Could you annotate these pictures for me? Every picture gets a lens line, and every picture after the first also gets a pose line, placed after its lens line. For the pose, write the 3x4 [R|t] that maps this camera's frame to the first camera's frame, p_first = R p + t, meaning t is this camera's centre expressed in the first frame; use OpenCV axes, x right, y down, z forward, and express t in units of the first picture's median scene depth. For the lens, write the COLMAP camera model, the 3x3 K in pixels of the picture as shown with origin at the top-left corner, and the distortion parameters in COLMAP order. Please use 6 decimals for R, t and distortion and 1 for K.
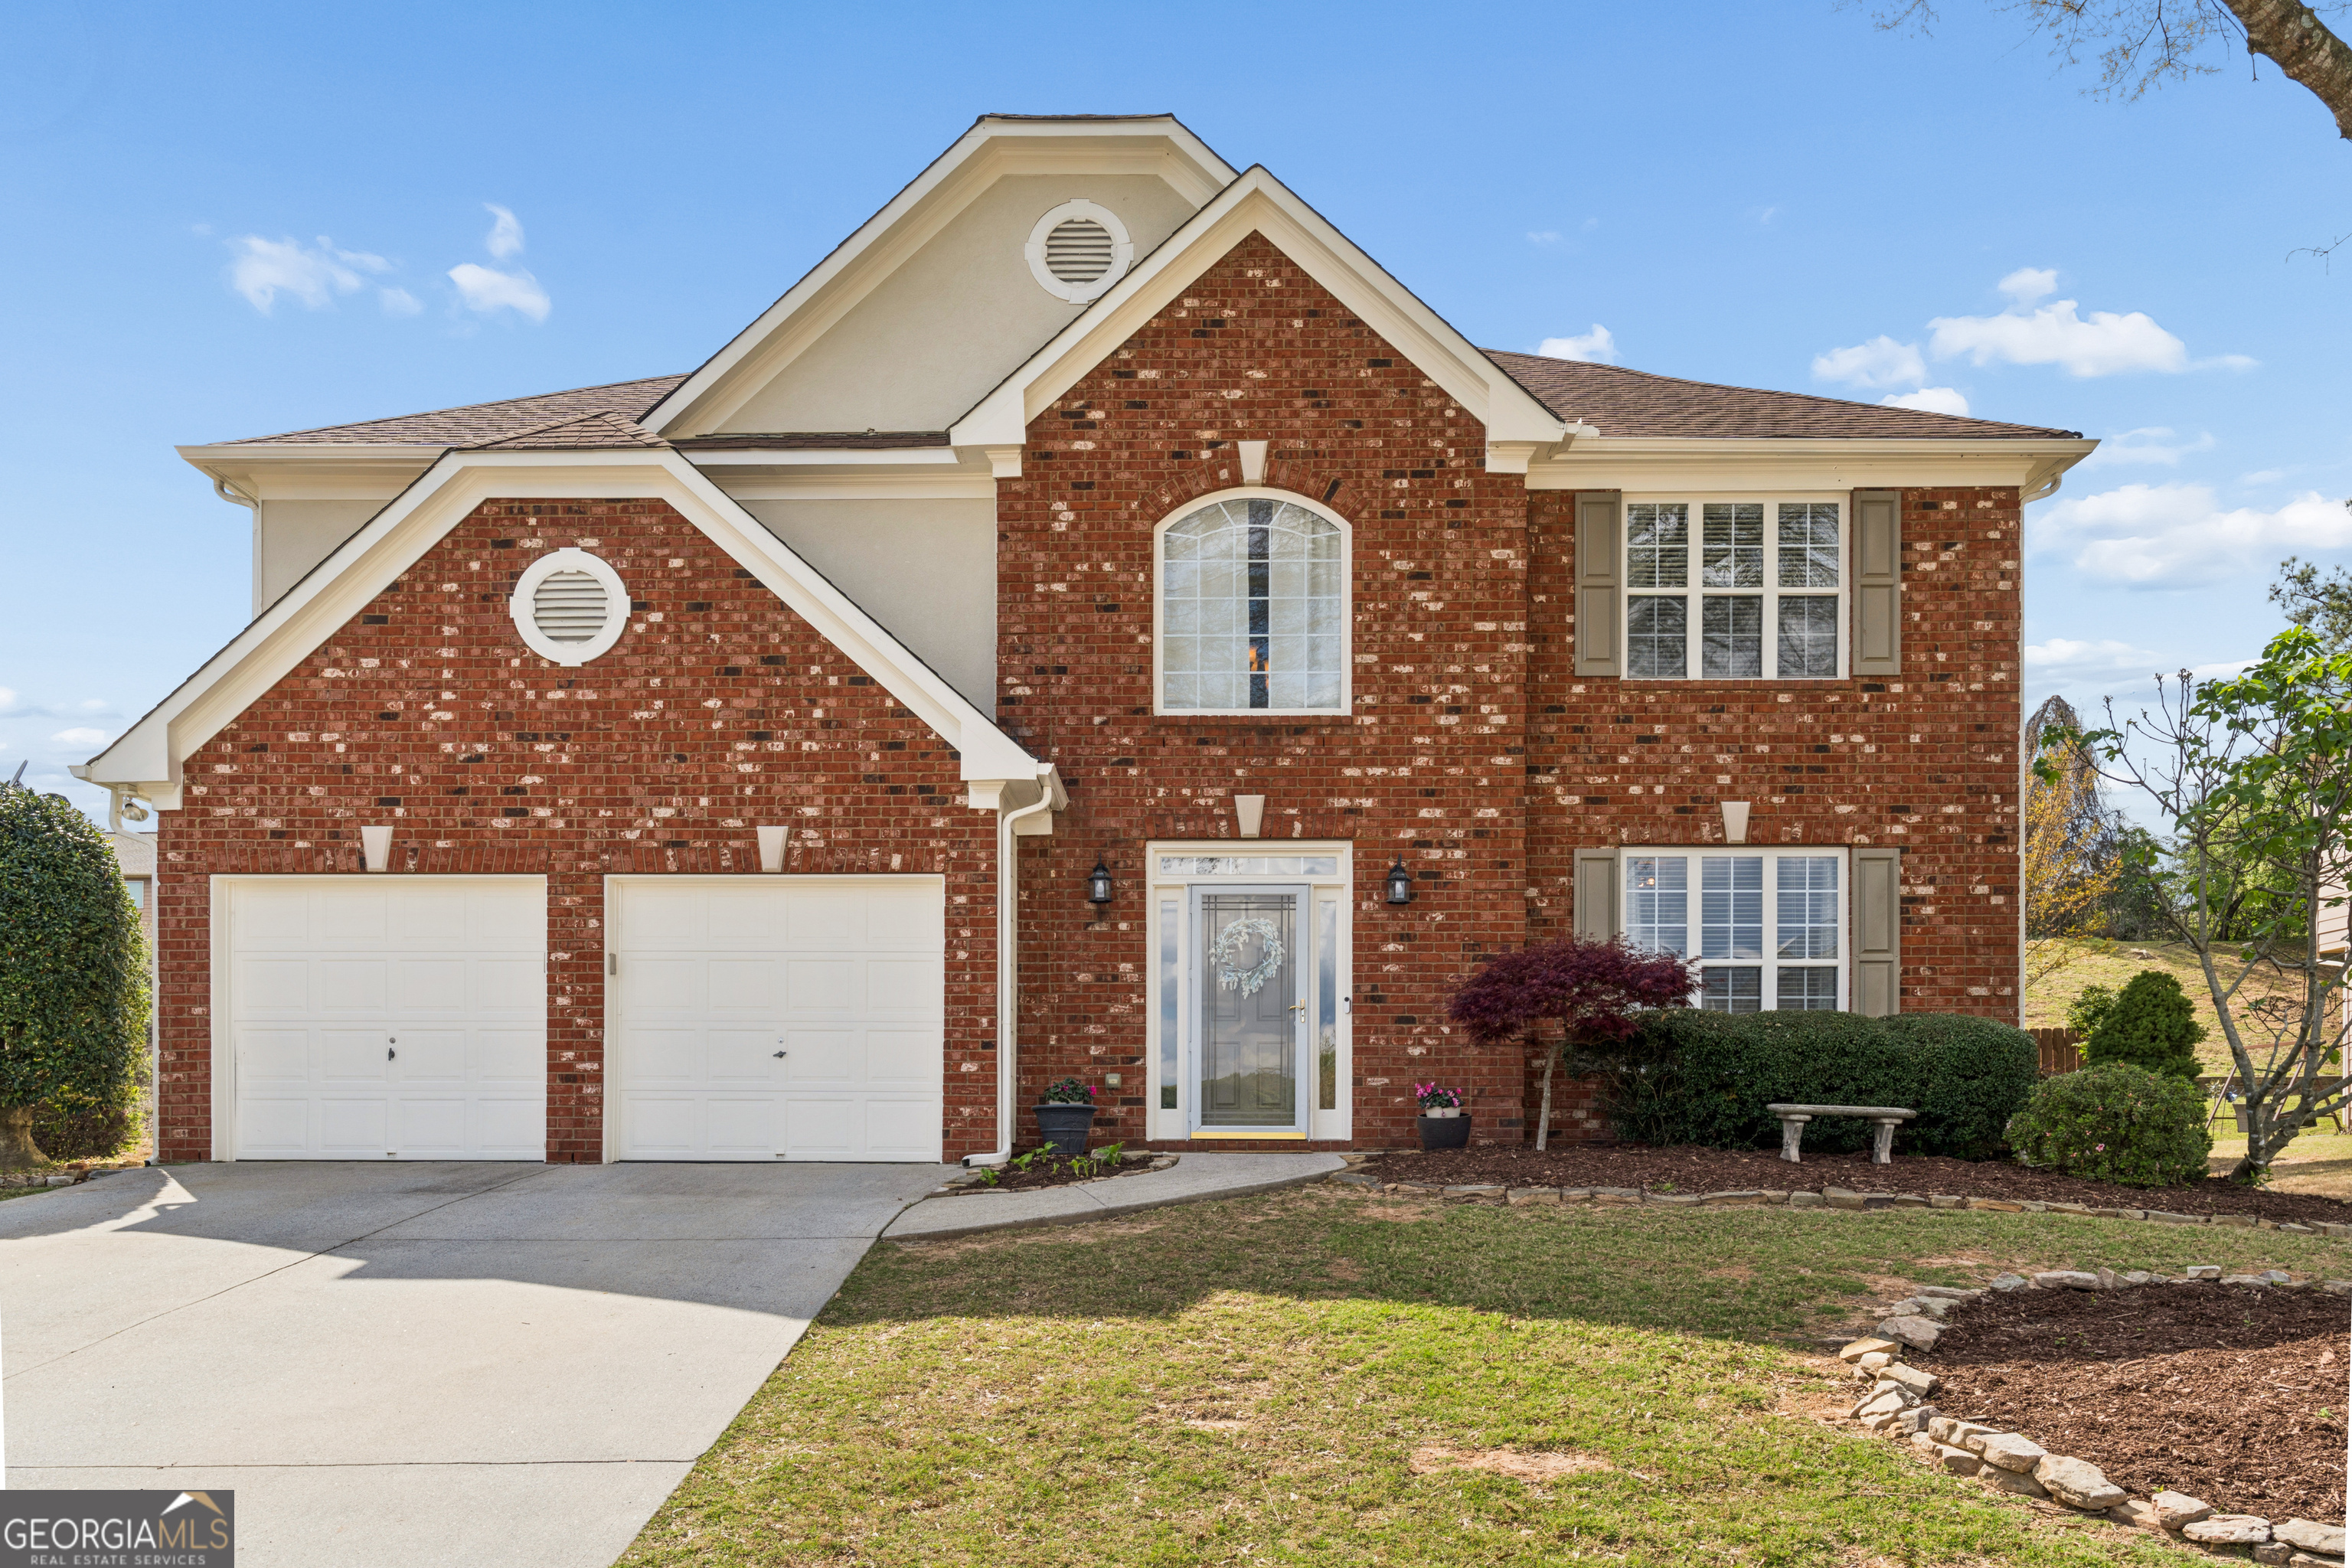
lens RADIAL K [[1566.7, 0, 1176.2], [0, 1566.7, 836.3], [0, 0, 1]] dist [-0.000526, -0.000395]
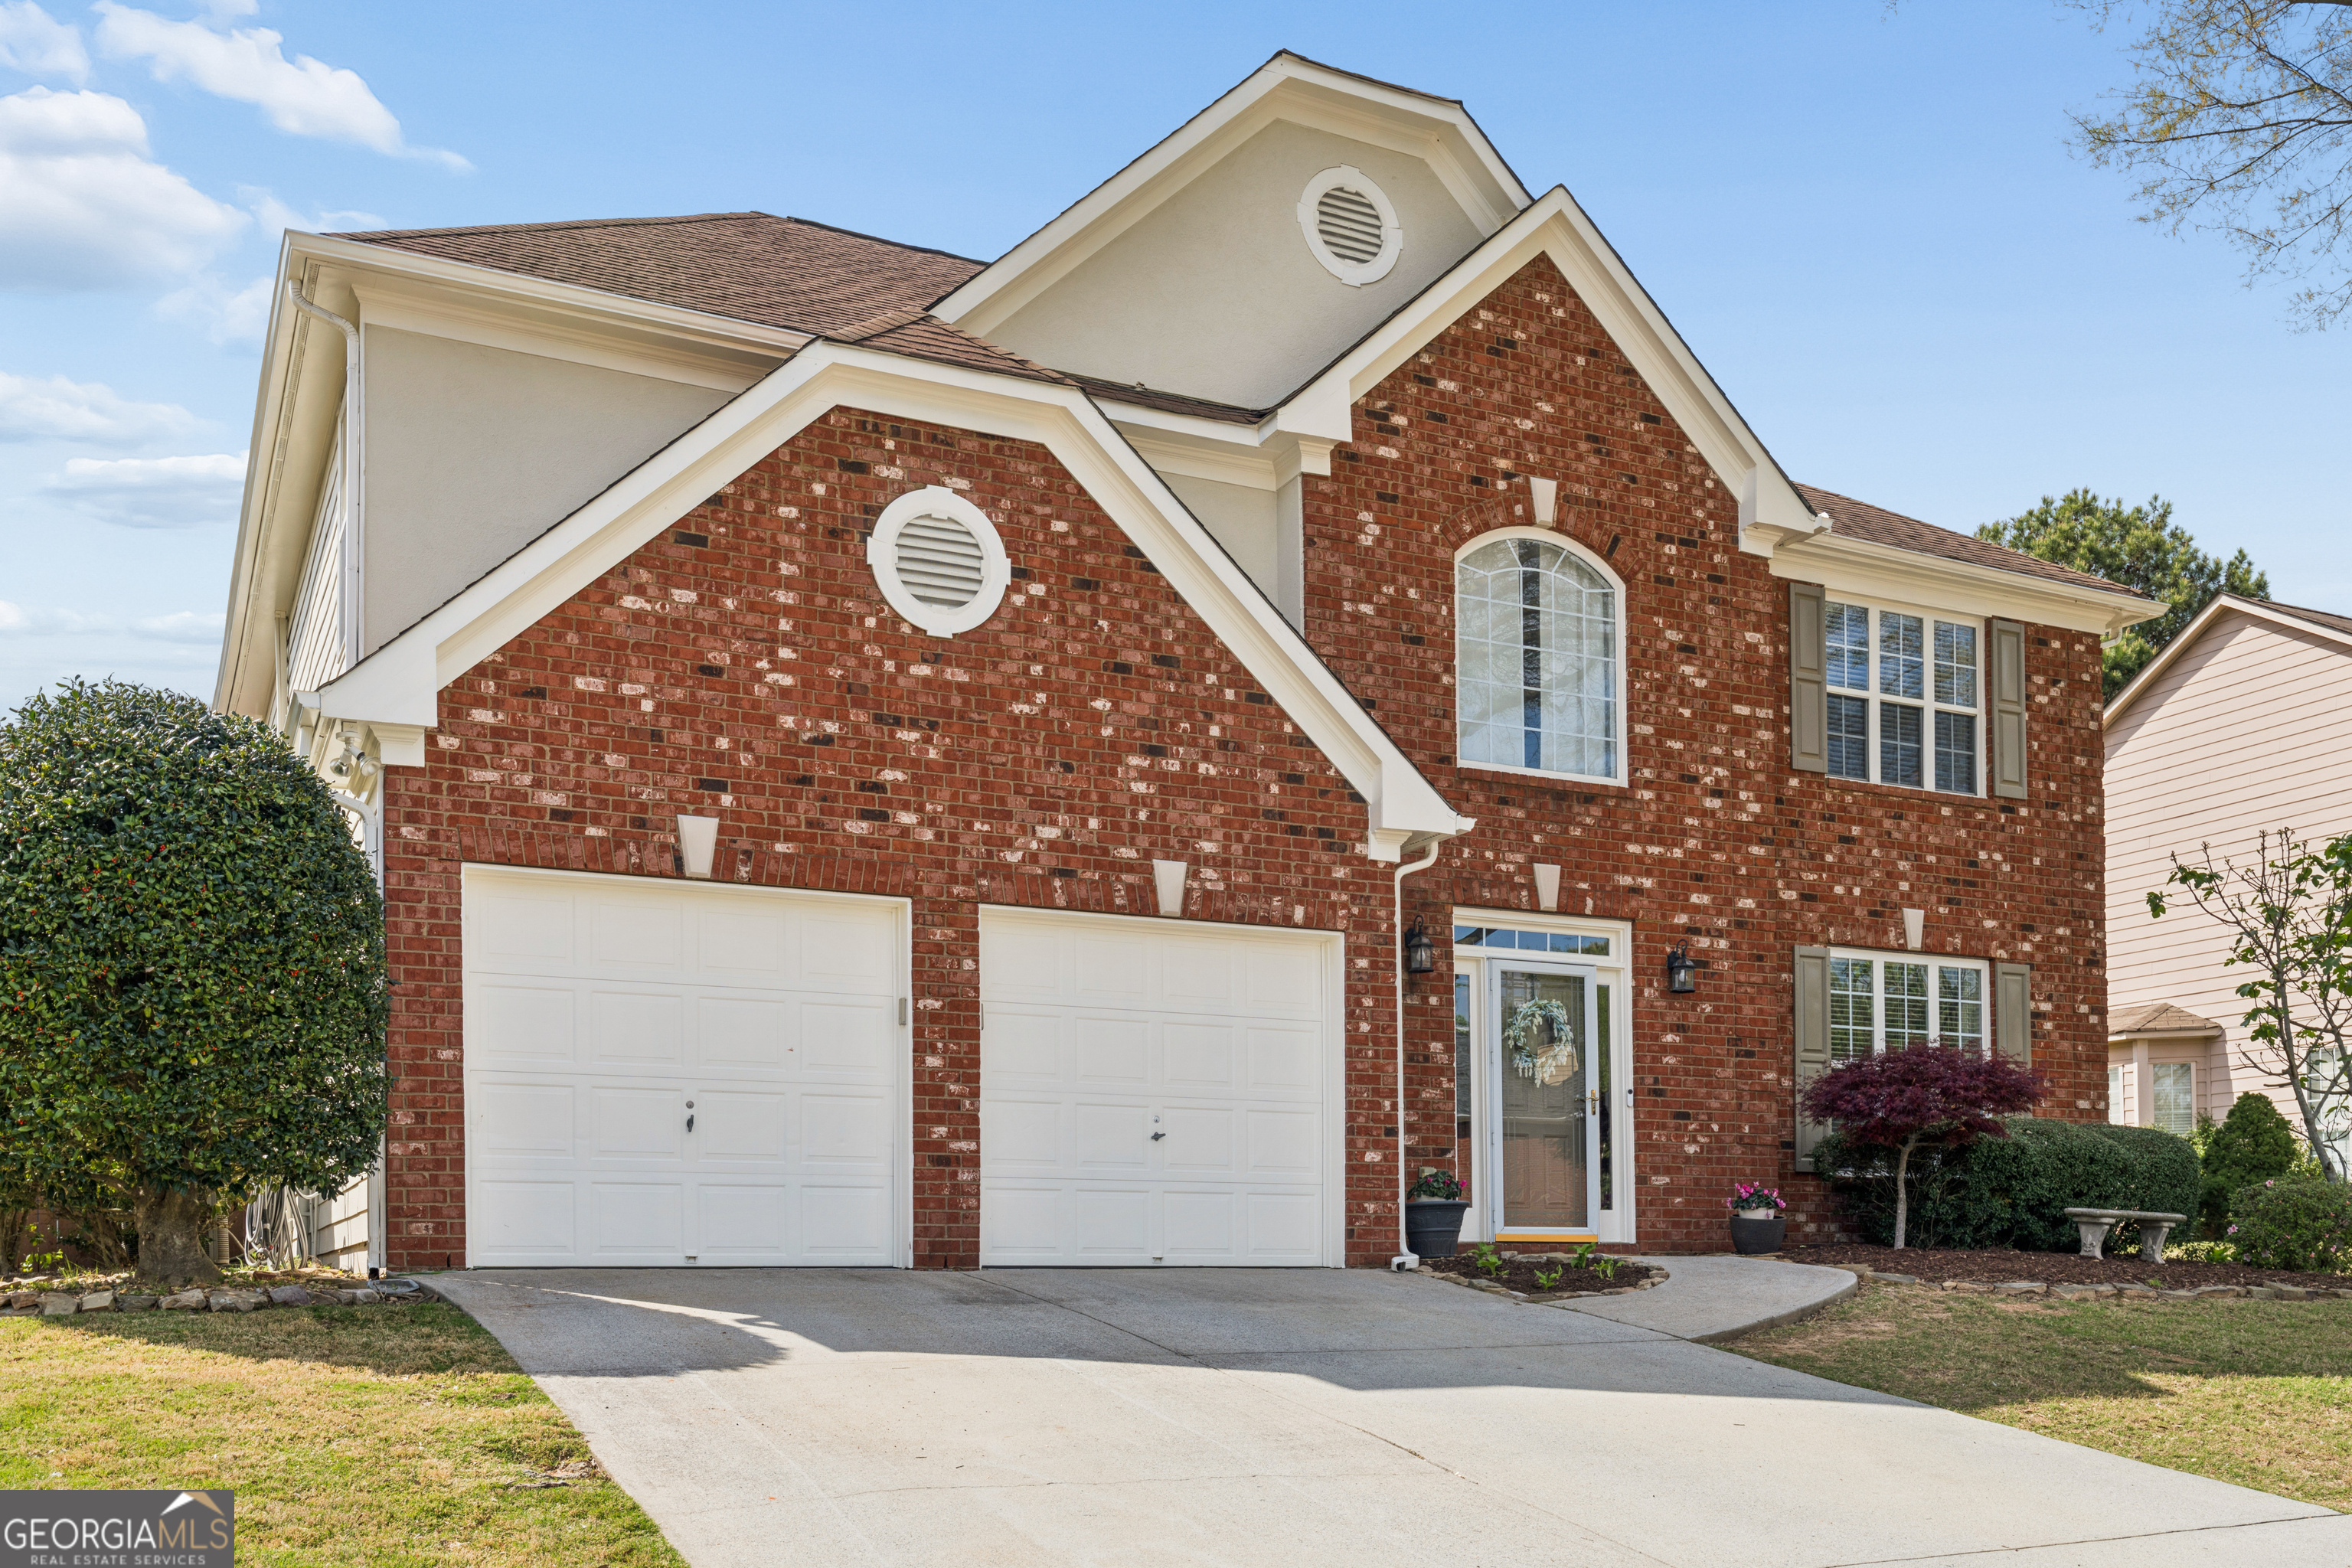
lens RADIAL K [[2029.3, 0, 1175.8], [0, 2029.3, 783.6], [0, 0, 1]] dist [0.001868, -0.003910]
pose [[0.894489, 0.100658, 0.435611, -0.681539], [-0.083370, 0.994790, -0.058674, 0.014730], [-0.439247, 0.016167, 0.898221, 0.027198]]
